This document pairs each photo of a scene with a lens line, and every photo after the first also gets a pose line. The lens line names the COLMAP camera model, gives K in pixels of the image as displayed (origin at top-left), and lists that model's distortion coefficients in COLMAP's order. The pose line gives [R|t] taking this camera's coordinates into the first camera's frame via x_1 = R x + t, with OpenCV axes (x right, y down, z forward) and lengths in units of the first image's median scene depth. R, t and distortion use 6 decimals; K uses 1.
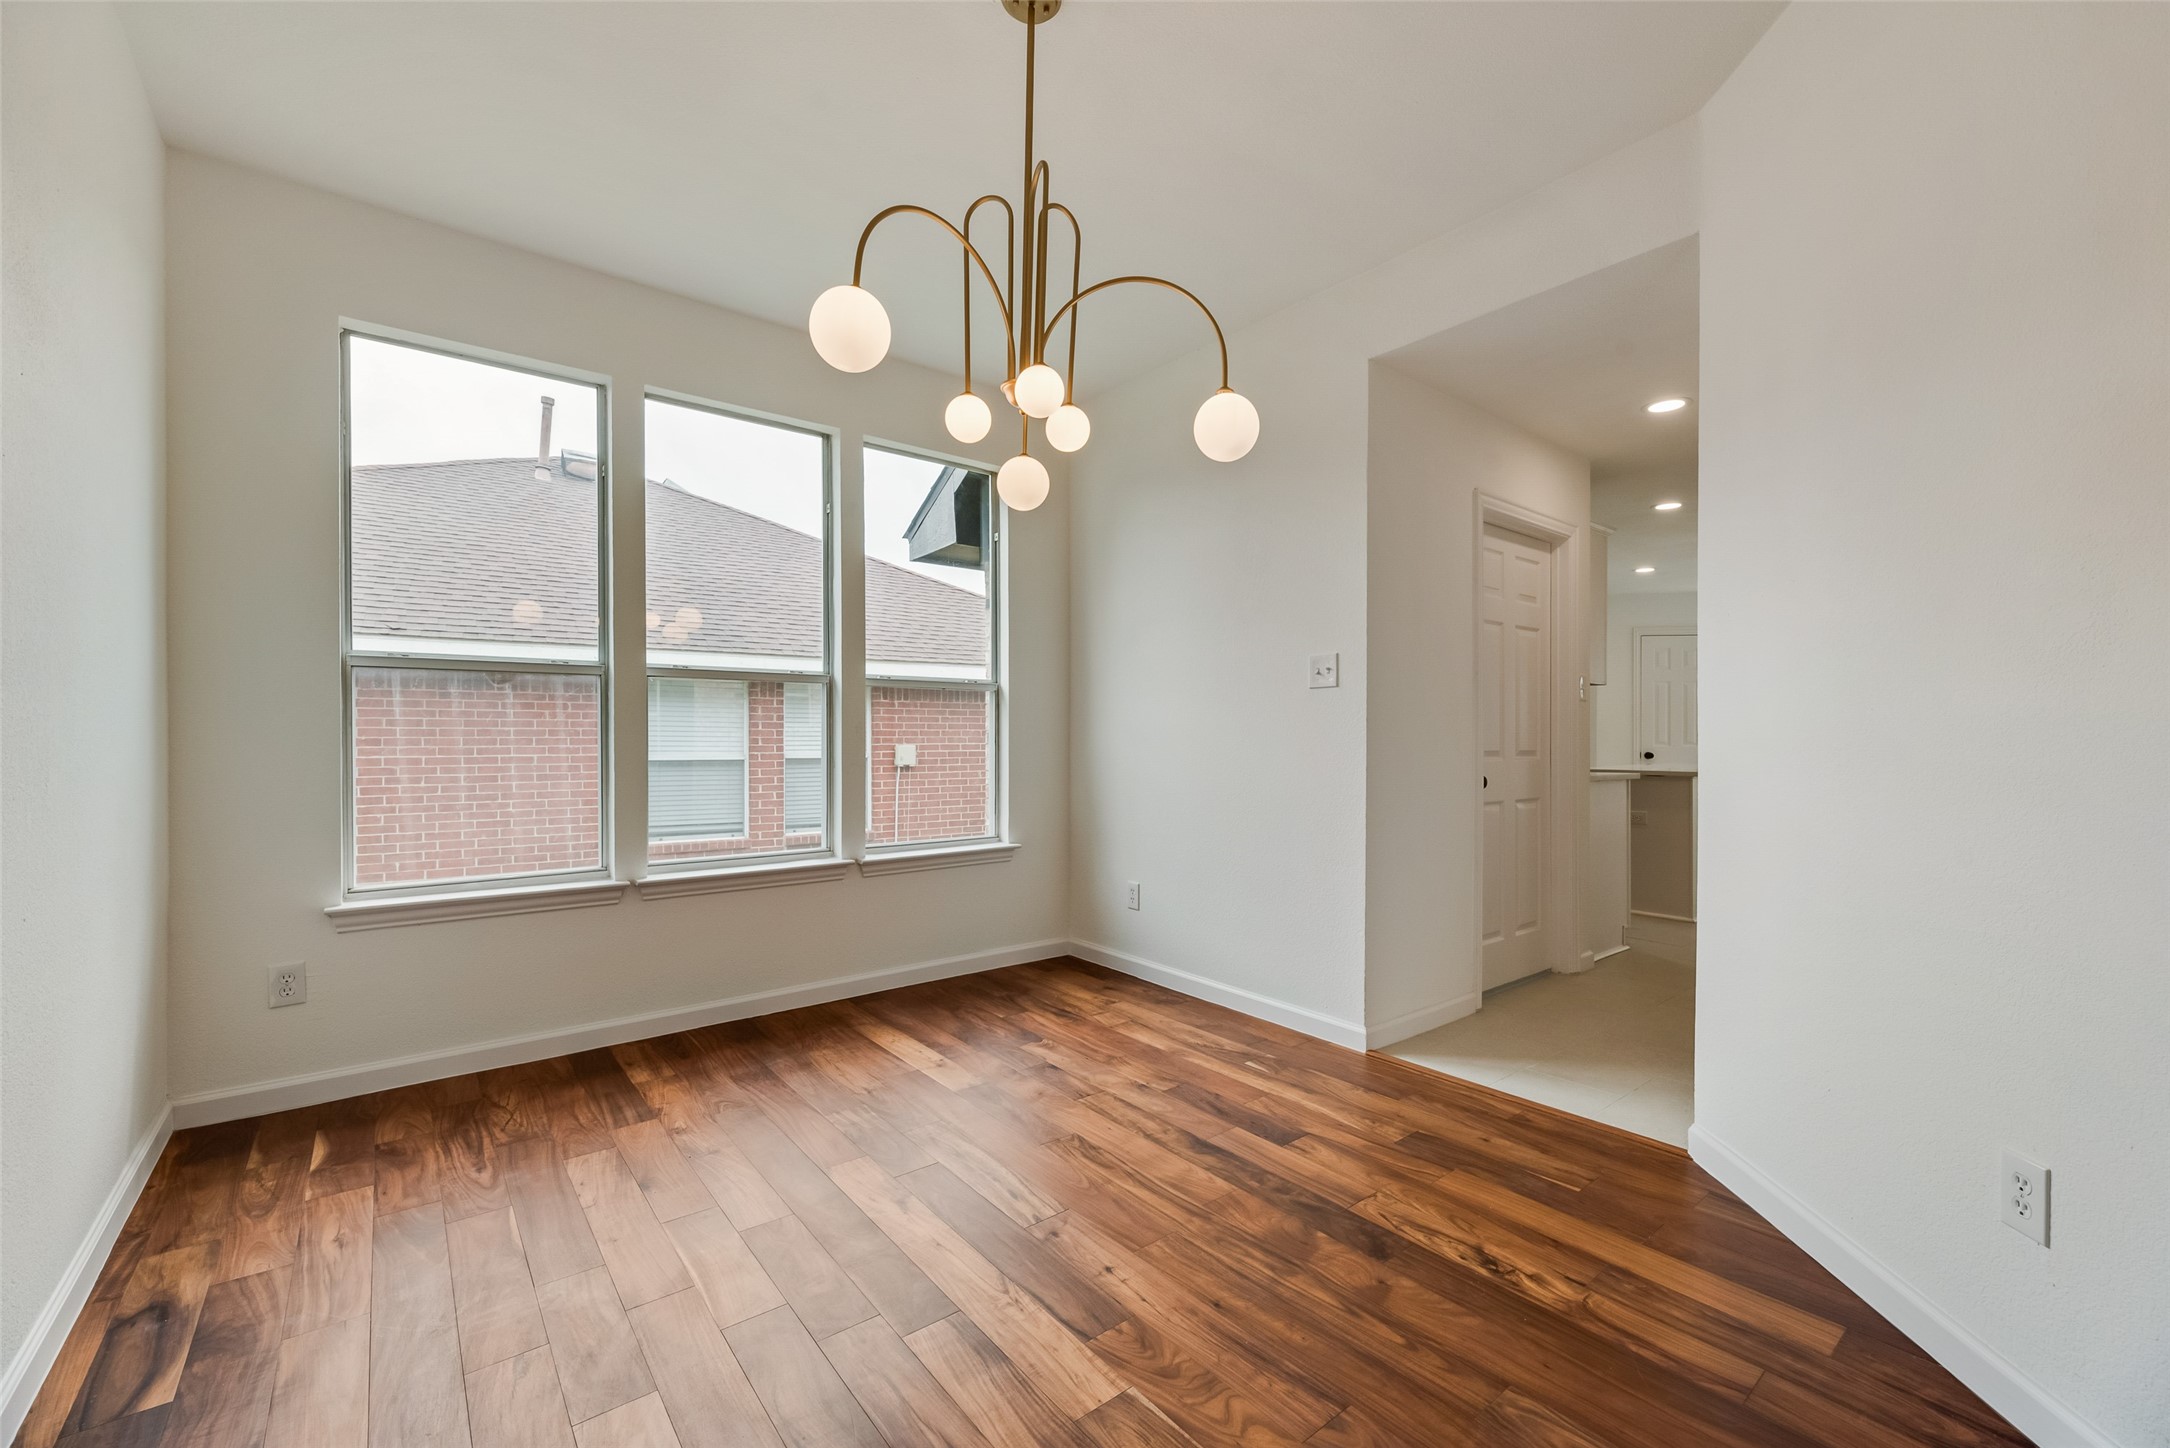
lens RADIAL K [[876.7, 0, 1093.2], [0, 876.7, 734.5], [0, 0, 1]] dist [0.002976, -0.000434]
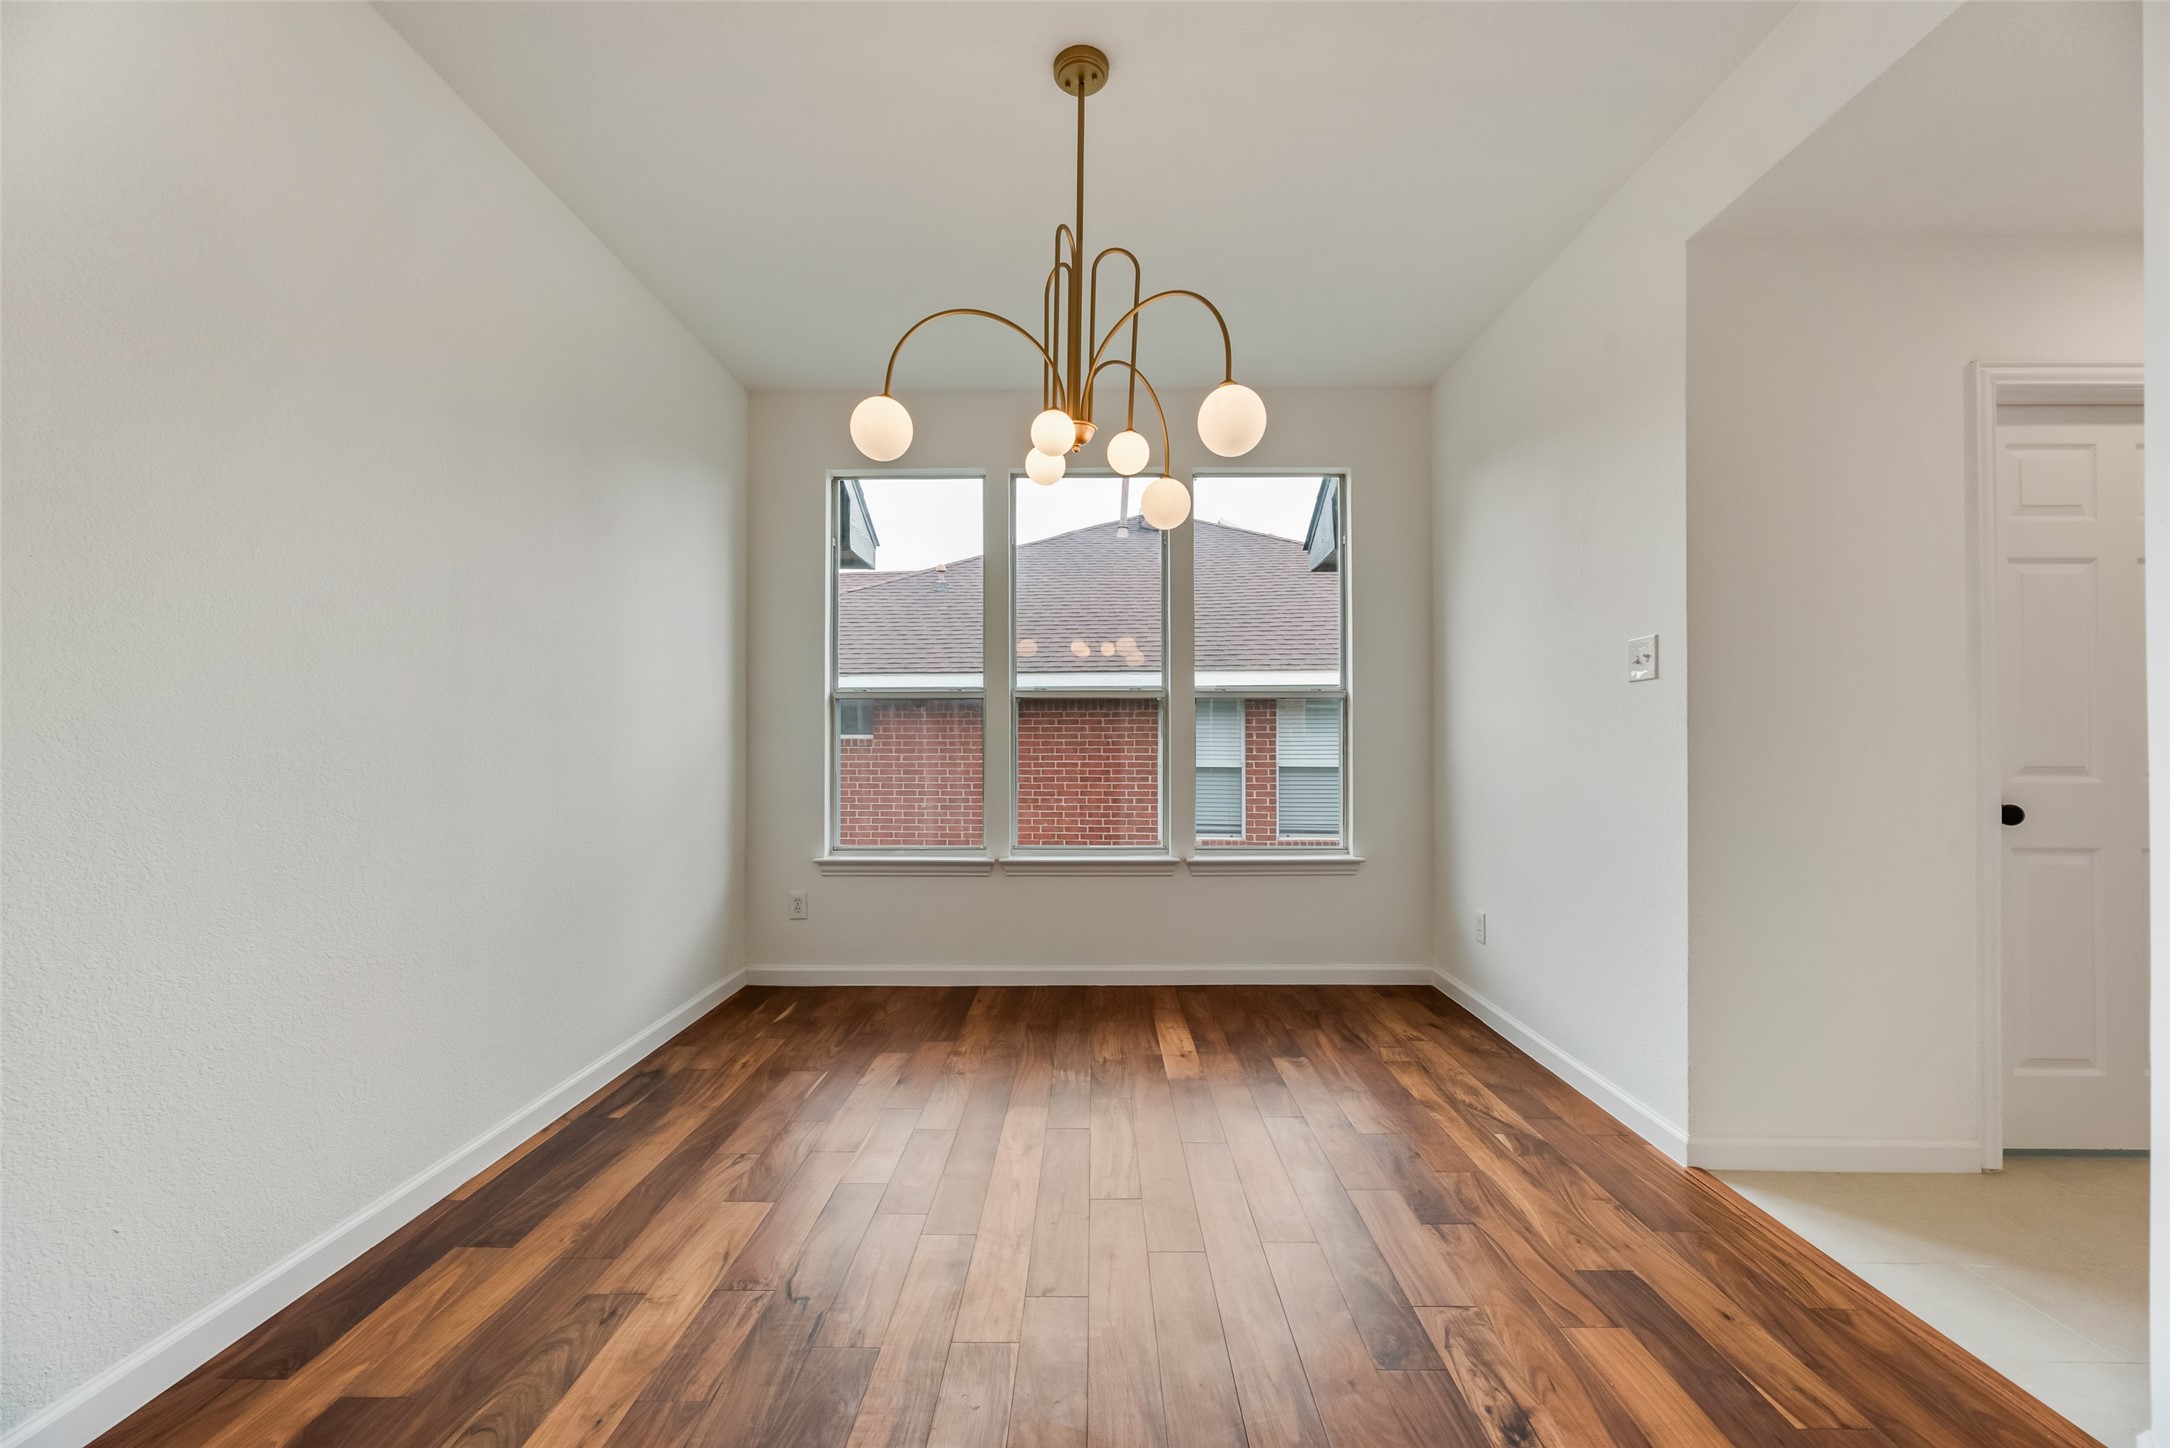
lens RADIAL K [[876.7, 0, 1094.3], [0, 876.7, 730.3], [0, 0, 1]] dist [0.002976, -0.000434]
pose [[0.776344, -0.013338, -0.630168, 0.378227], [0.003122, 0.999845, -0.017317, 0.002515], [0.630301, 0.011477, 0.776266, 0.097321]]
